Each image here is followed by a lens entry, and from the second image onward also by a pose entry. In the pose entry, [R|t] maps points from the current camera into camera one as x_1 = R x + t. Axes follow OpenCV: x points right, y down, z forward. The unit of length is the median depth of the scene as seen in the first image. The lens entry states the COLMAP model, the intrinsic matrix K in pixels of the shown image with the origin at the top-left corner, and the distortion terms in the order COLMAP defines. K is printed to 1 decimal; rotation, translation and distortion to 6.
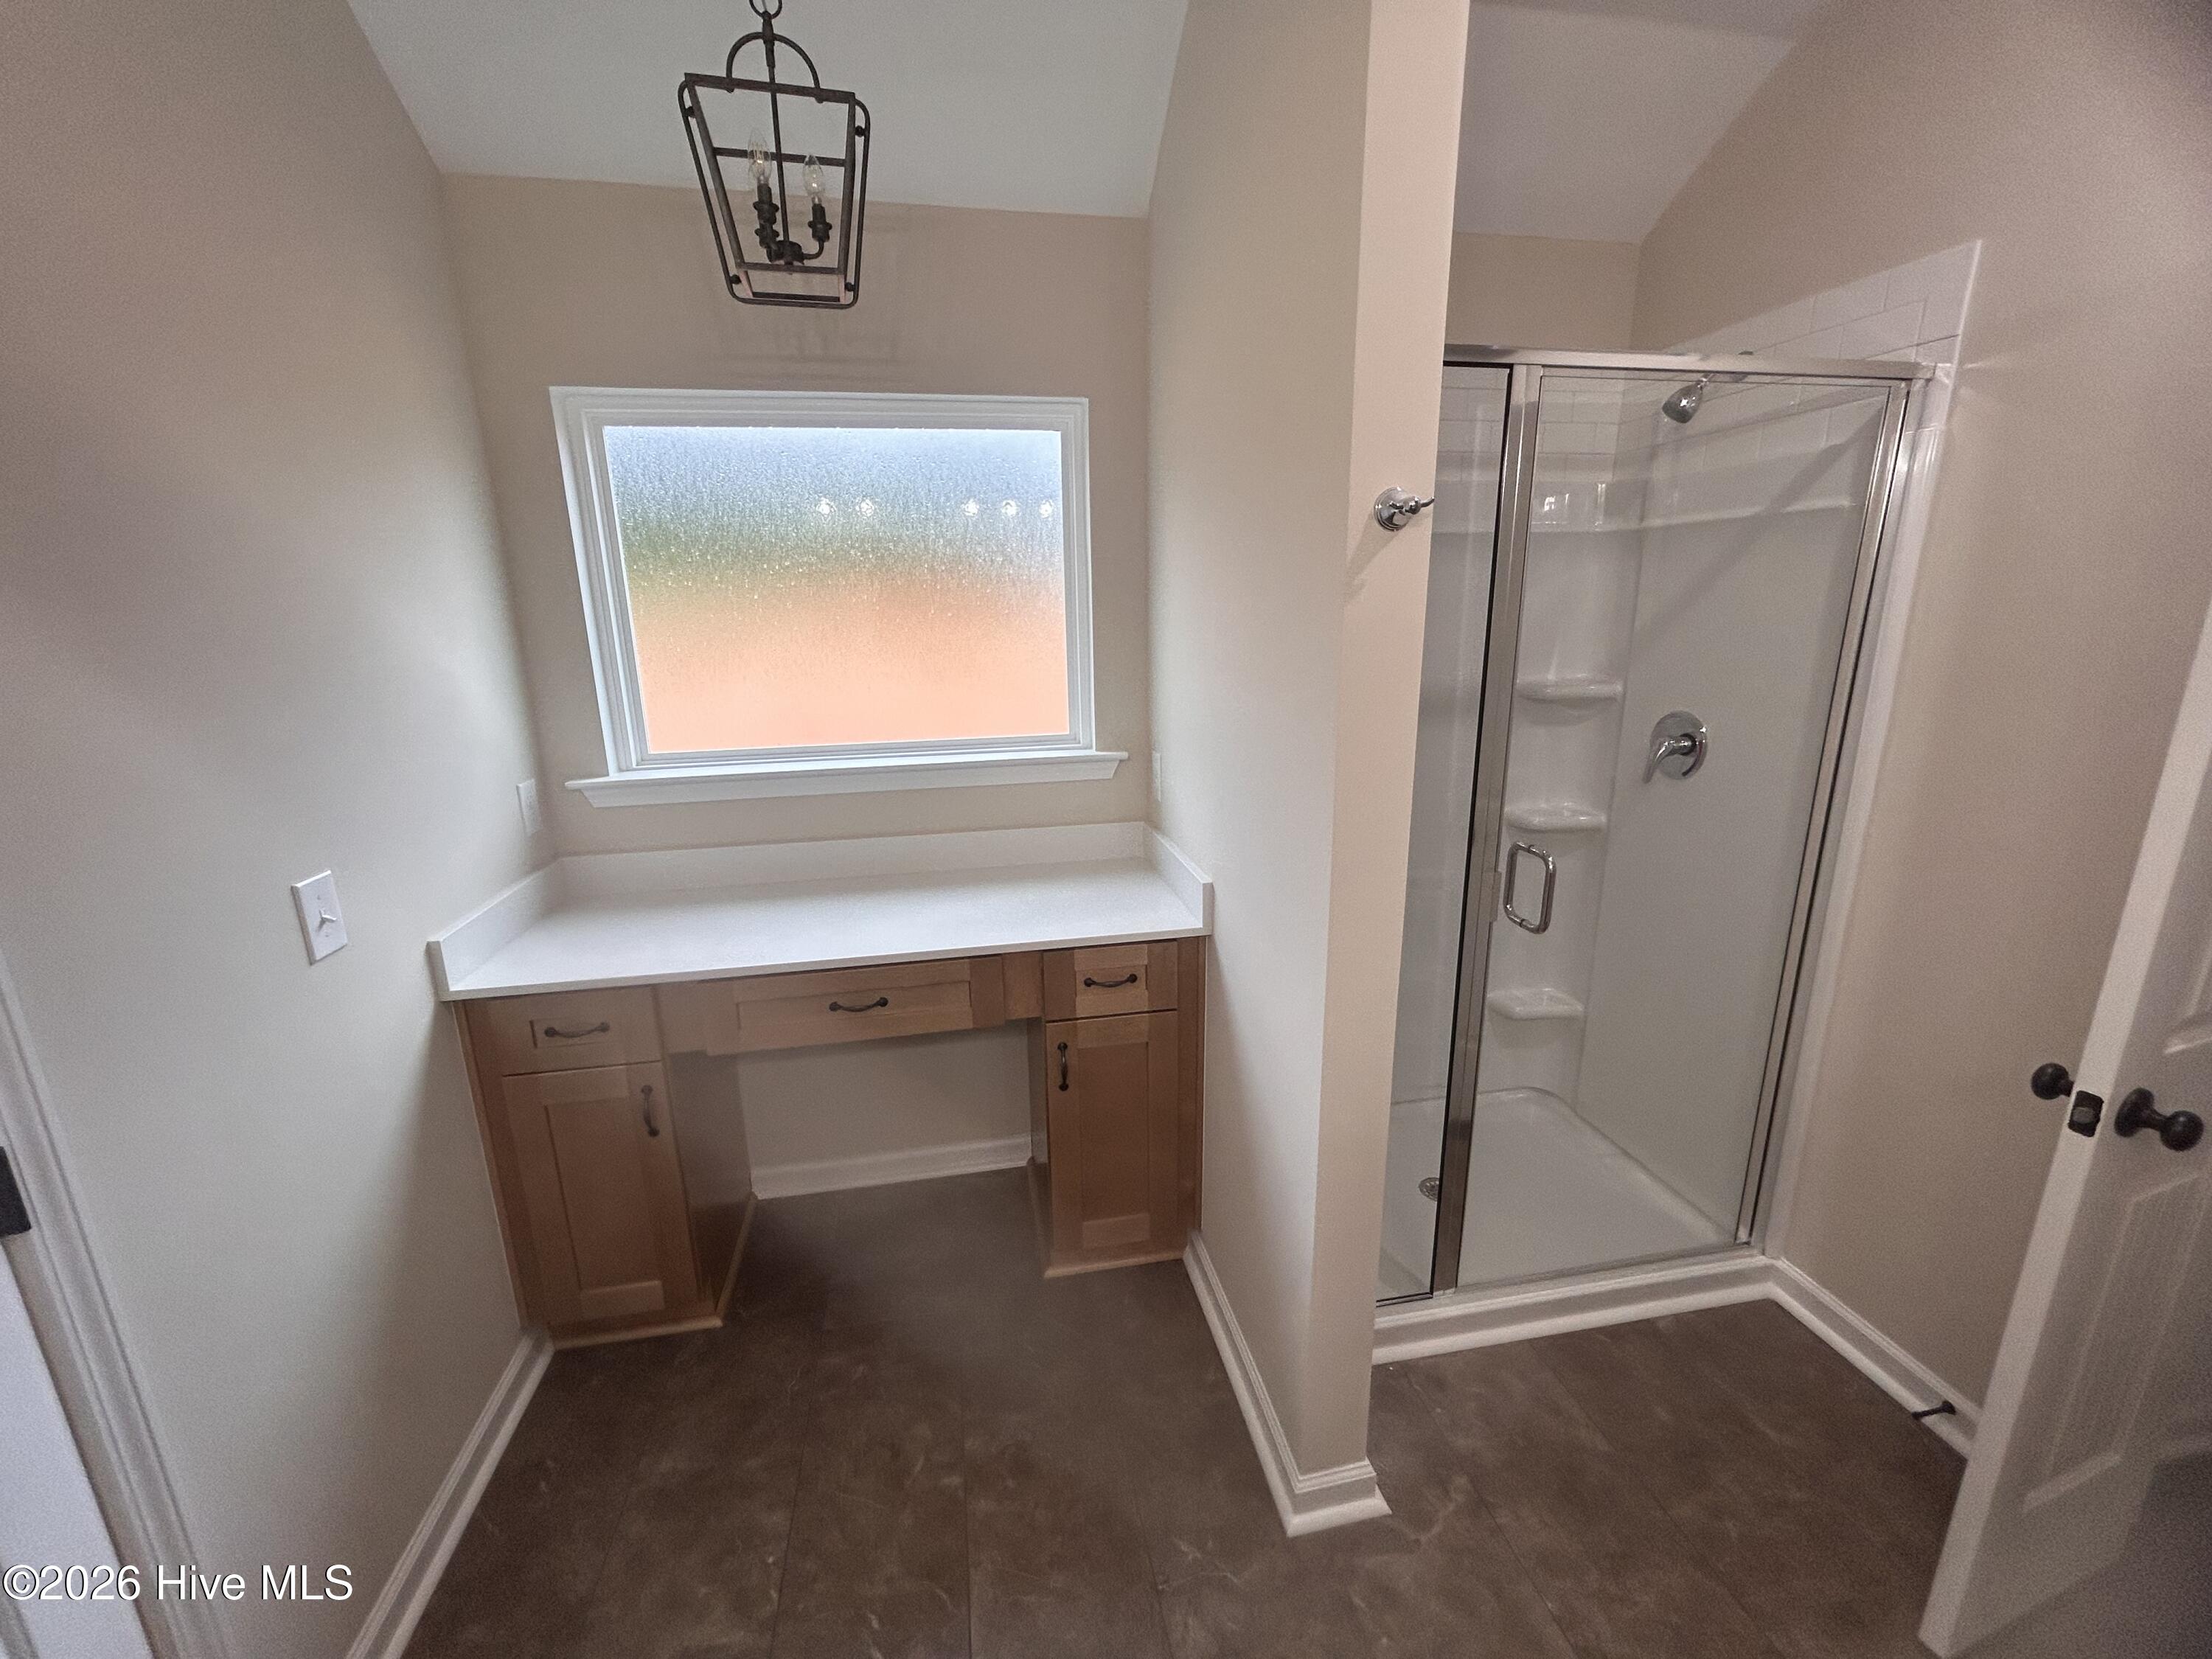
lens RADIAL K [[892.4, 0, 1106.4], [0, 892.4, 823.9], [0, 0, 1]] dist [-0.002212, -0.000911]
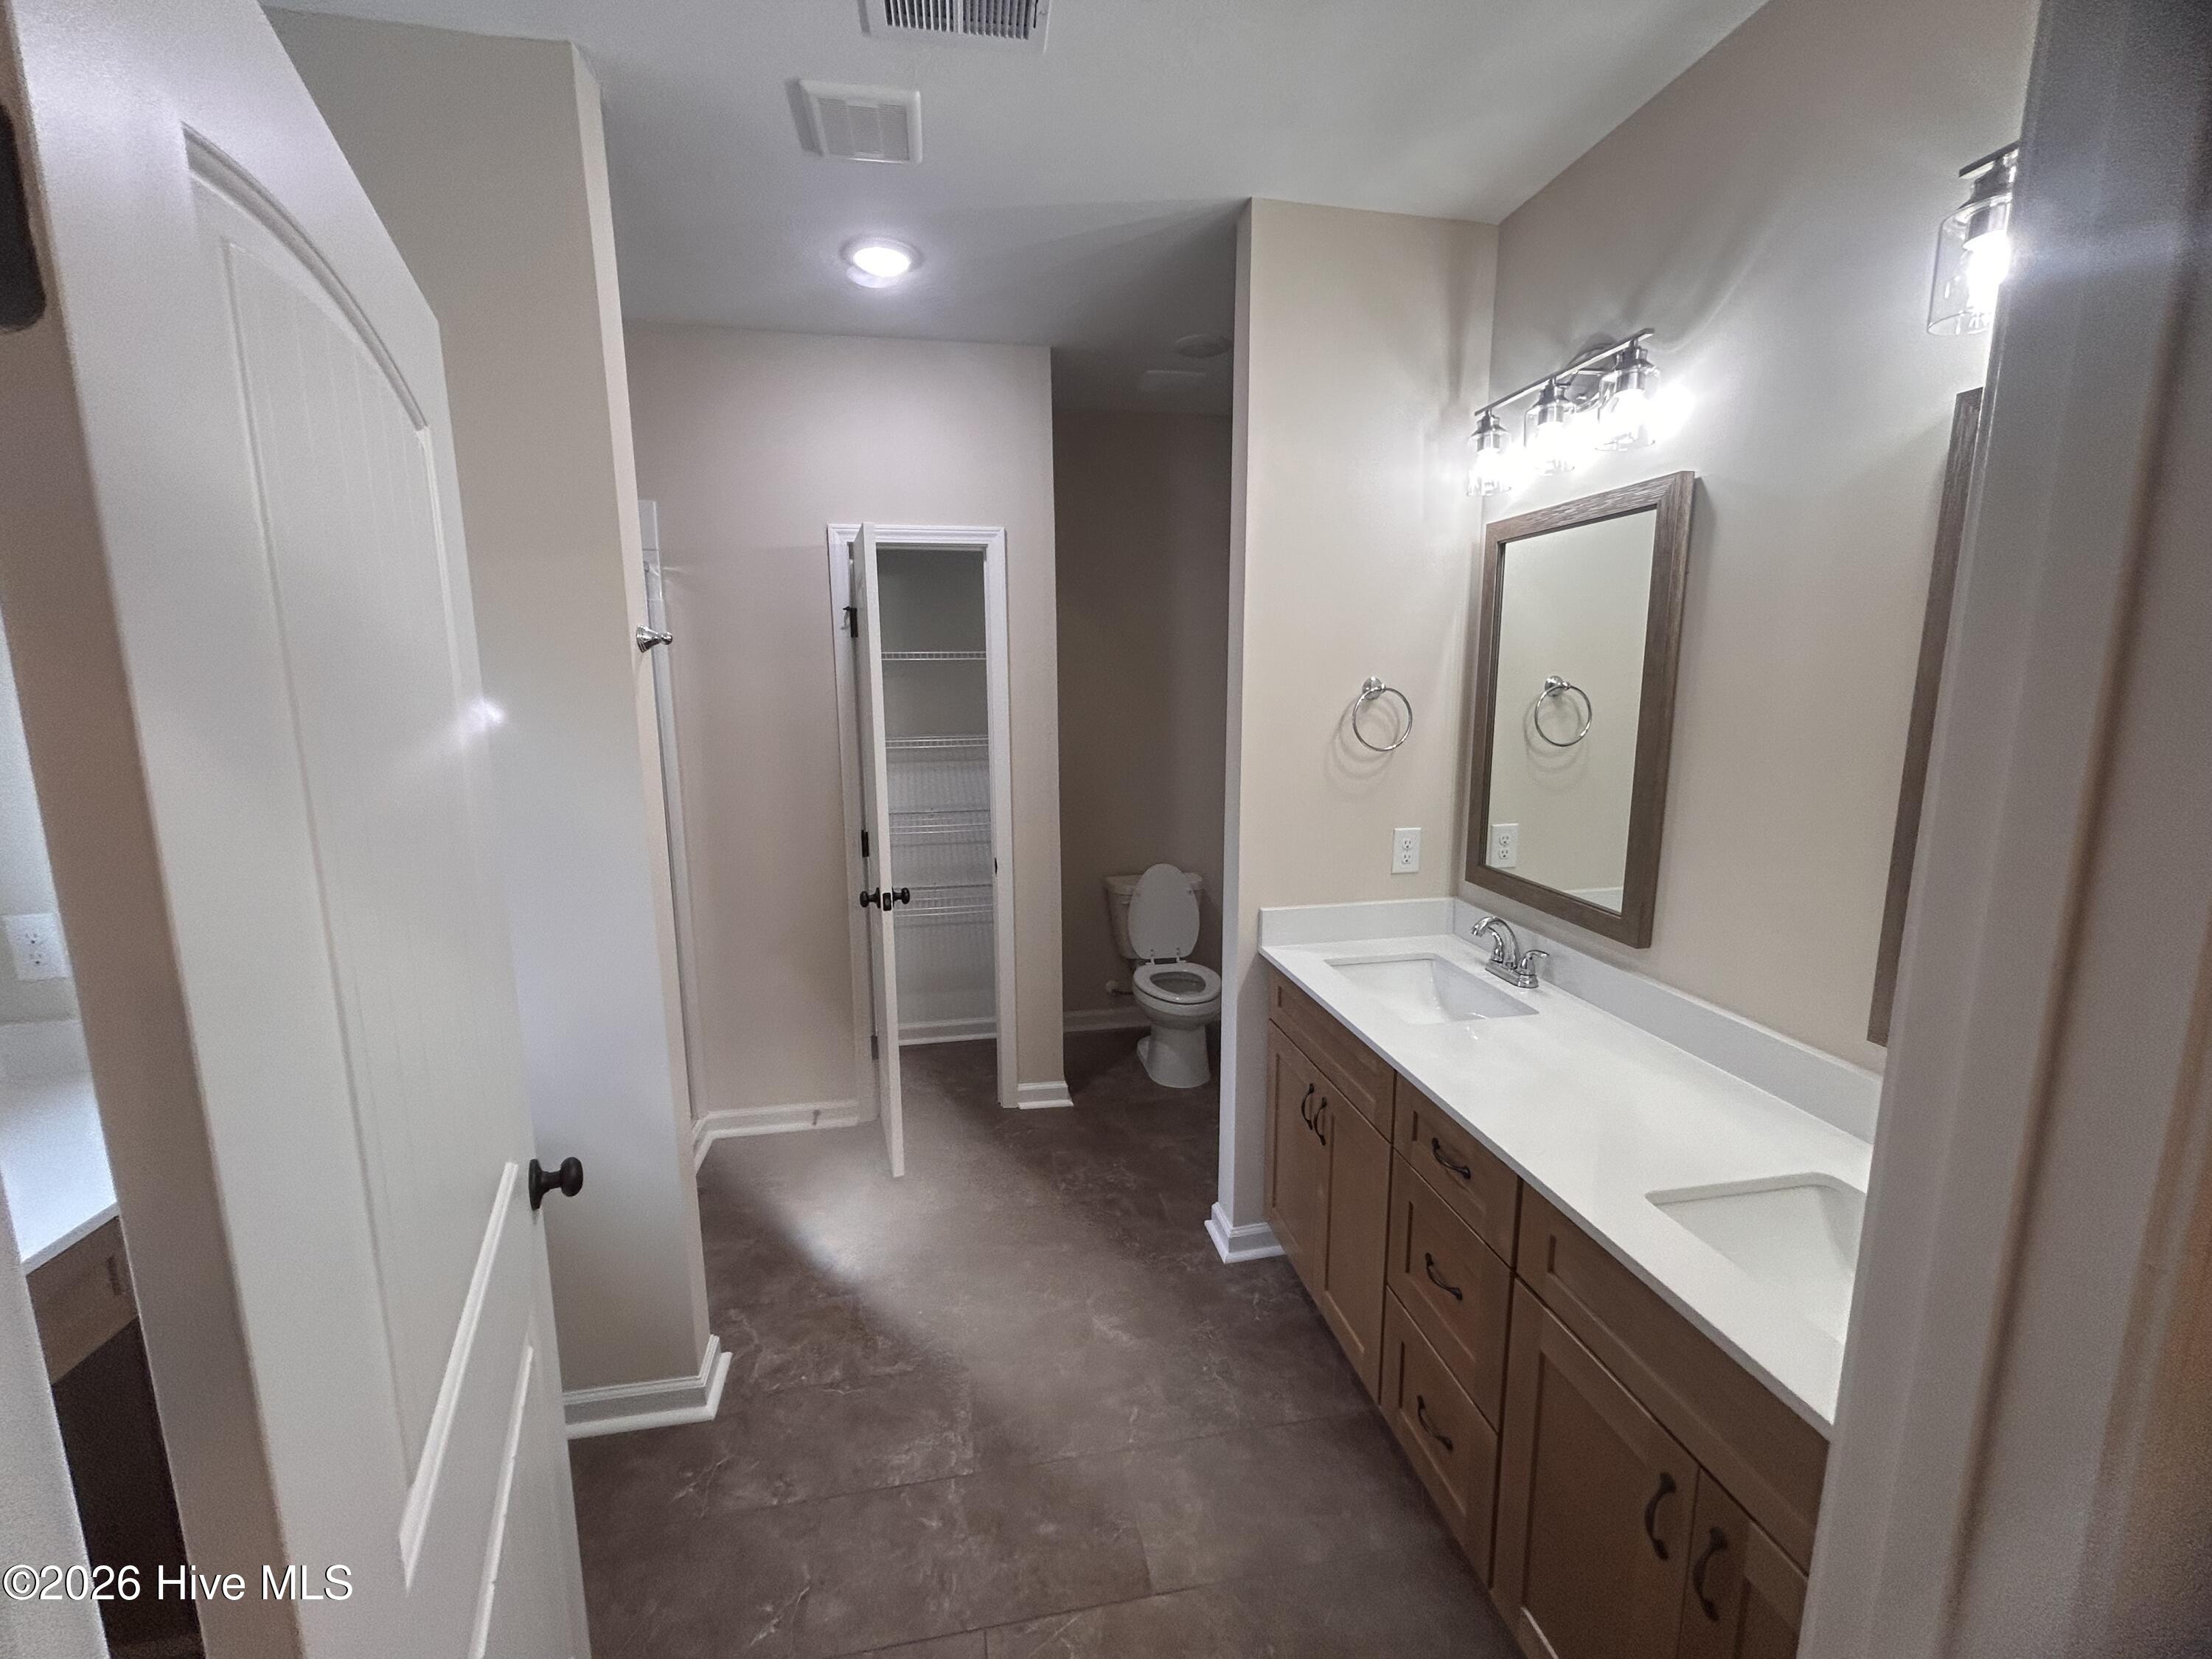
lens RADIAL K [[892.4, 0, 1106.4], [0, 892.4, 823.9], [0, 0, 1]] dist [-0.002212, -0.000911]
pose [[0.000426, -0.147130, 0.989117, -0.920732], [0.248345, 0.958145, 0.142416, -0.055066], [-0.968672, 0.245582, 0.036947, 0.198107]]
